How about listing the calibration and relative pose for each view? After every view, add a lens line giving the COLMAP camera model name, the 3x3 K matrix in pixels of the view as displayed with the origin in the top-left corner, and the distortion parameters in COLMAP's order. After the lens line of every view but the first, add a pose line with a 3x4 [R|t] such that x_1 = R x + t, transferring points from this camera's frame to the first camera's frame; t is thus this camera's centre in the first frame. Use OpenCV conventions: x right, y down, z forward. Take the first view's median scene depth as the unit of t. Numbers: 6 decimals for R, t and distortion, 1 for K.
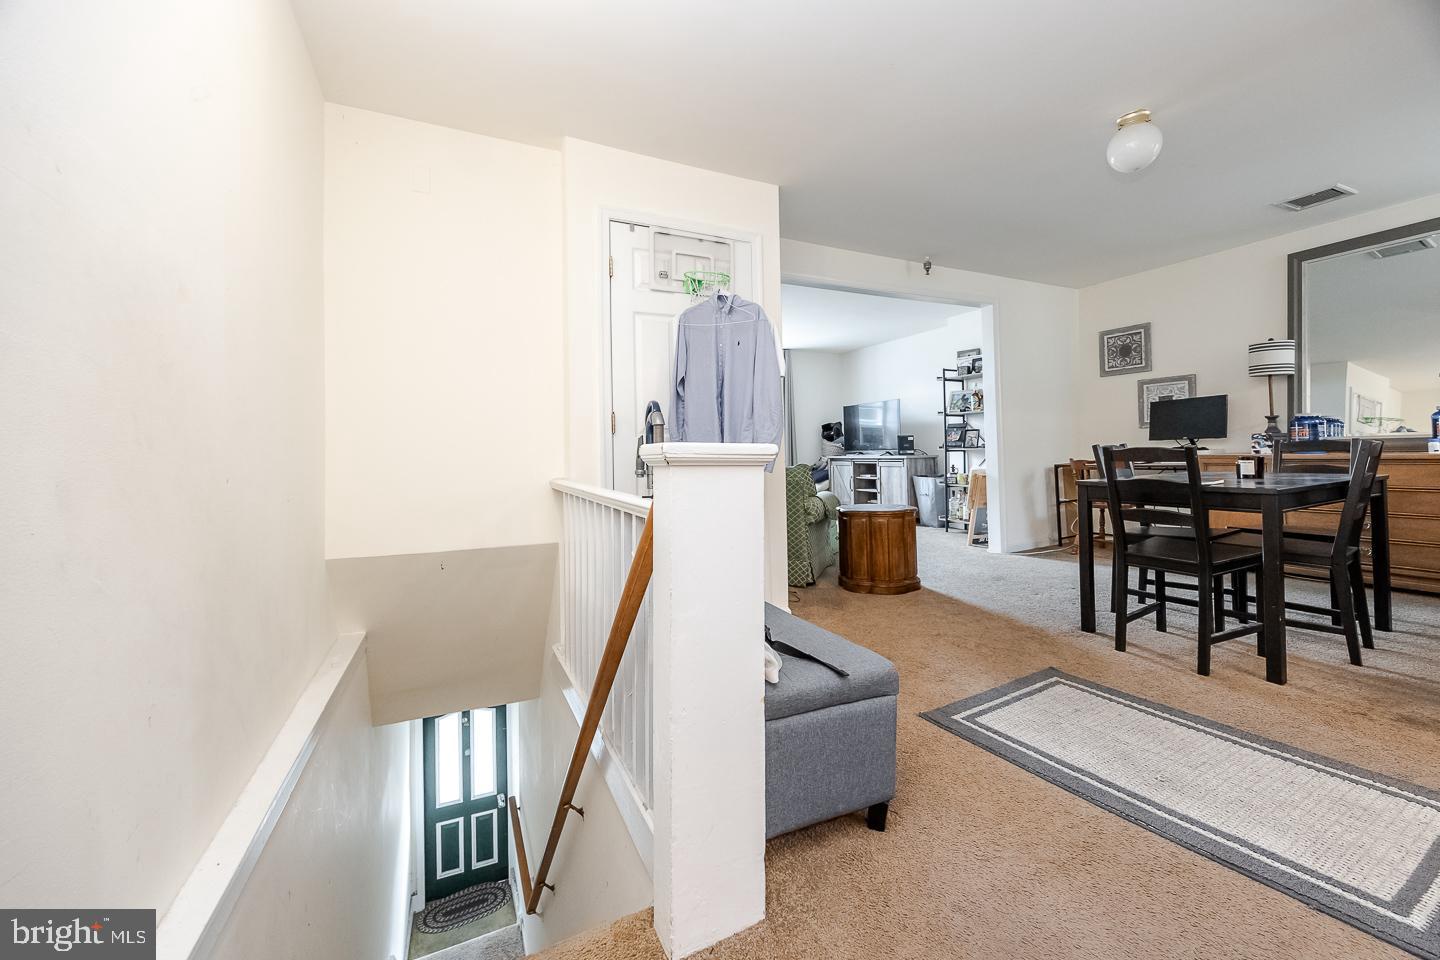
lens RADIAL K [[561.0, 0, 717.9], [0, 561.0, 465.5], [0, 0, 1]] dist [-0.006016, 0.001065]
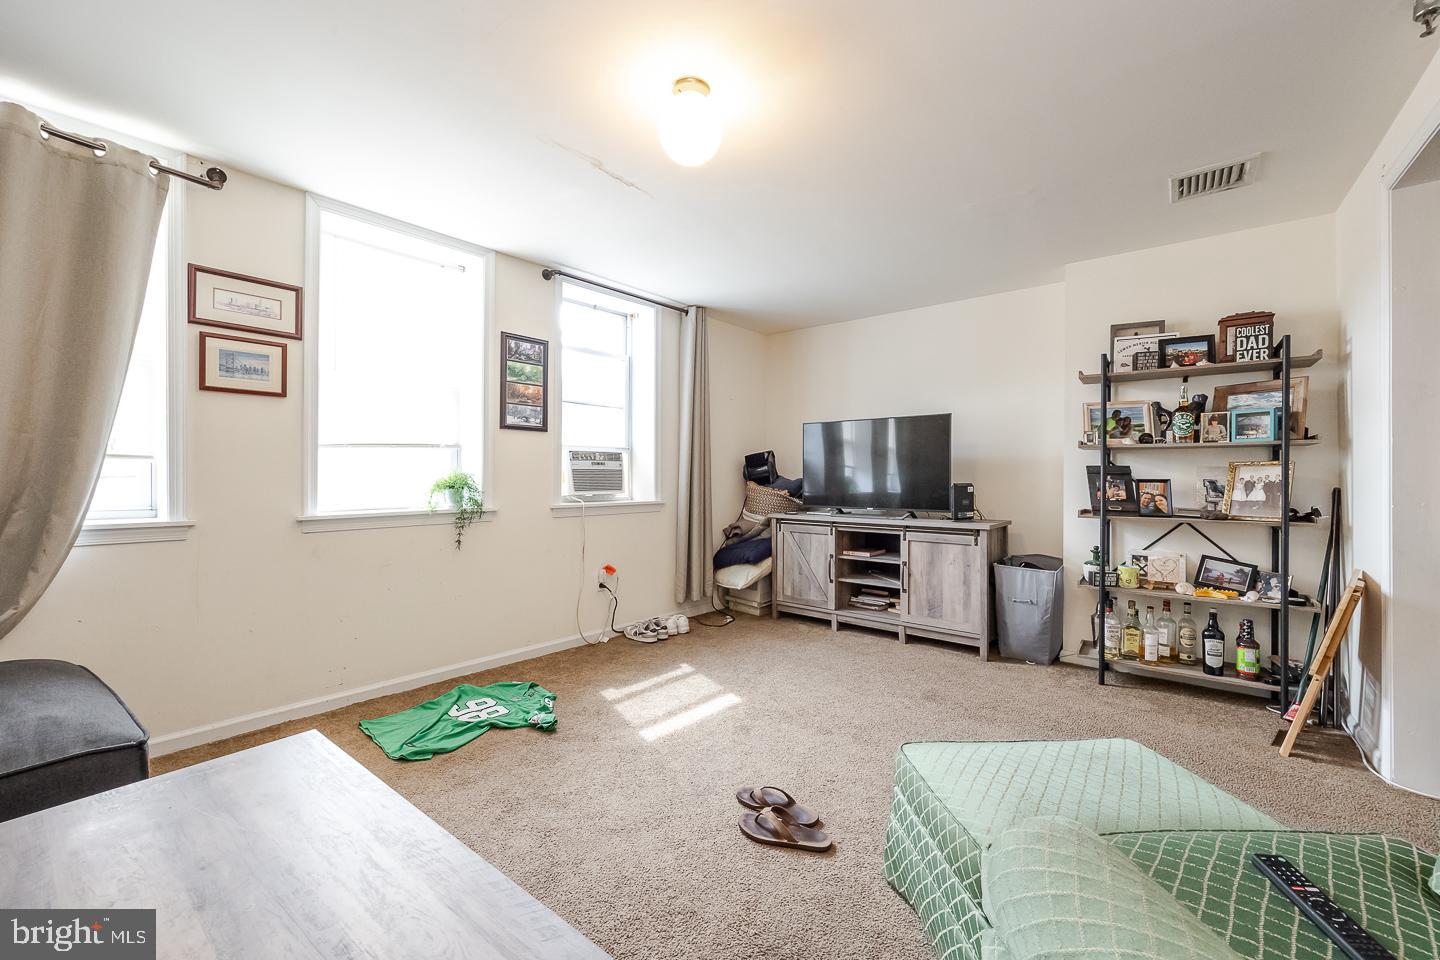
lens RADIAL K [[561.0, 0, 718.2], [0, 561.0, 485.2], [0, 0, 1]] dist [-0.006016, 0.001065]
pose [[0.897501, 0.015001, 0.440757, -0.093979], [-0.010542, 0.999865, -0.012564, -0.038692], [-0.440886, 0.006629, 0.897539, 0.567948]]
